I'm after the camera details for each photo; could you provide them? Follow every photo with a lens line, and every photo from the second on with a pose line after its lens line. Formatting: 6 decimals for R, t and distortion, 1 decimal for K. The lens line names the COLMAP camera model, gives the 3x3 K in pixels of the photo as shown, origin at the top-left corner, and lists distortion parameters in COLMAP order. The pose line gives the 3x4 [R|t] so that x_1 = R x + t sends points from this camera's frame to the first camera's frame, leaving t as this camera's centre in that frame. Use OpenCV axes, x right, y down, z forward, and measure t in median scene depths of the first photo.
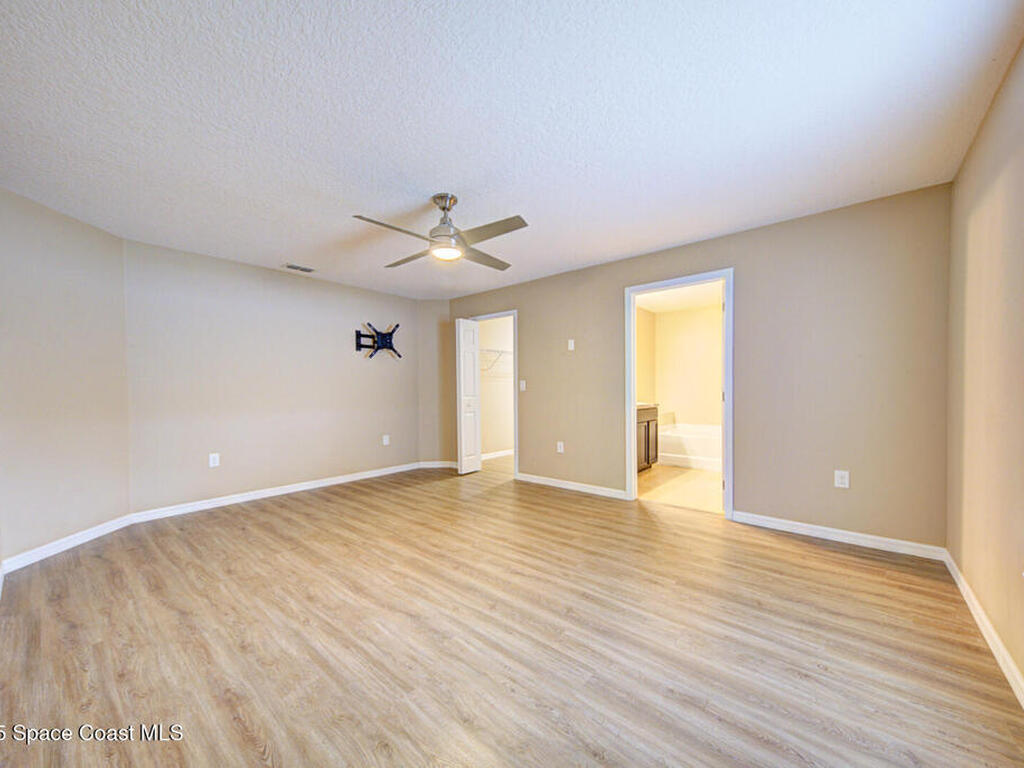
lens RADIAL K [[392.3, 0, 510.6], [0, 392.3, 395.2], [0, 0, 1]] dist [0.029497, -0.008009]
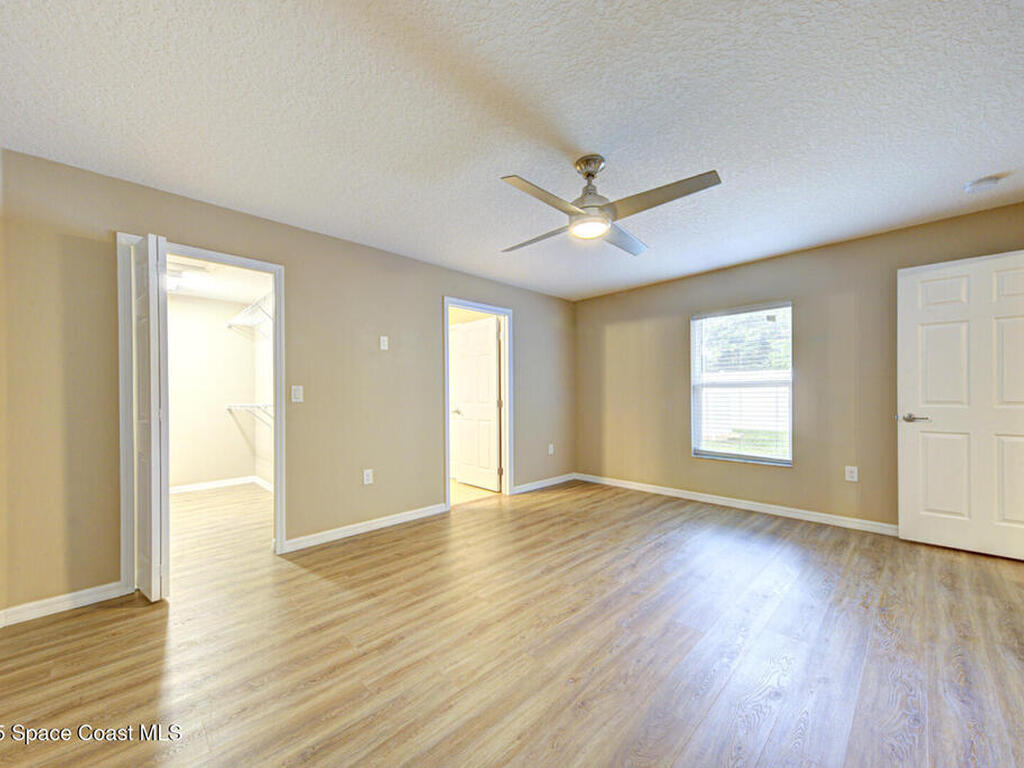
lens RADIAL K [[392.3, 0, 510.6], [0, 392.3, 395.2], [0, 0, 1]] dist [0.029497, -0.008009]
pose [[0.096857, 0.007398, 0.995271, -0.930799], [0.022423, 0.999702, -0.009613, -0.014951], [-0.995046, 0.023248, 0.096662, 1.024413]]
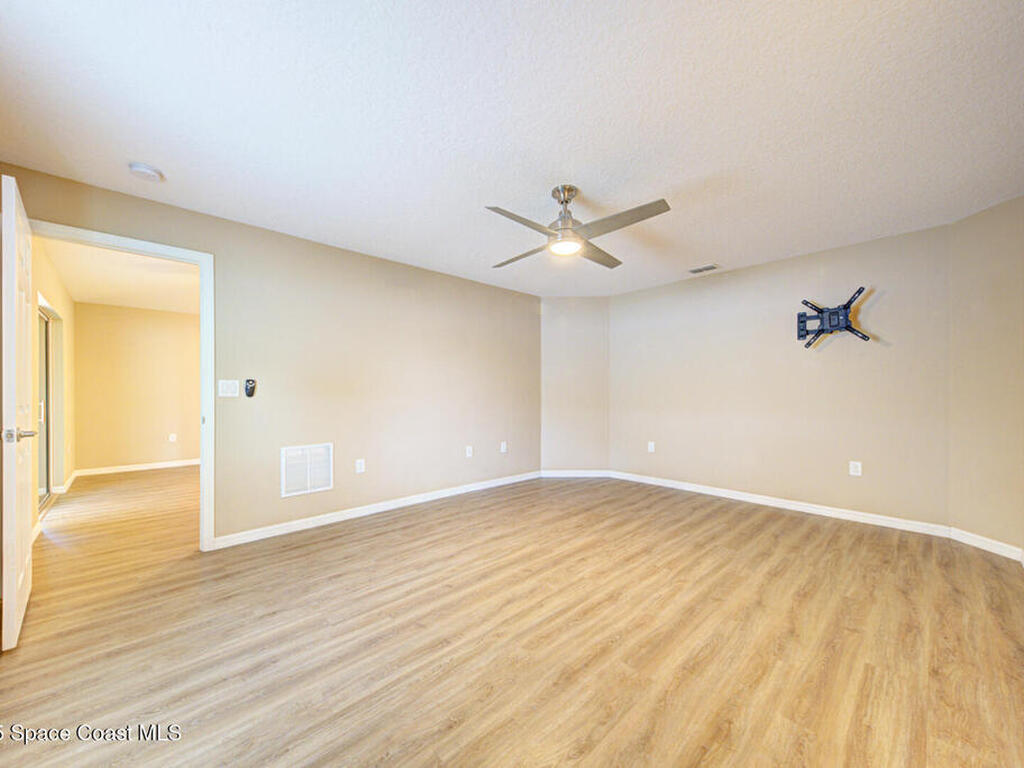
lens RADIAL K [[392.3, 0, 510.6], [0, 392.3, 395.2], [0, 0, 1]] dist [0.029497, -0.008009]
pose [[-0.107218, 0.010308, -0.994182, 0.746287], [-0.010583, 0.999878, 0.011508, -0.017667], [0.994179, 0.011755, -0.107096, 0.913745]]
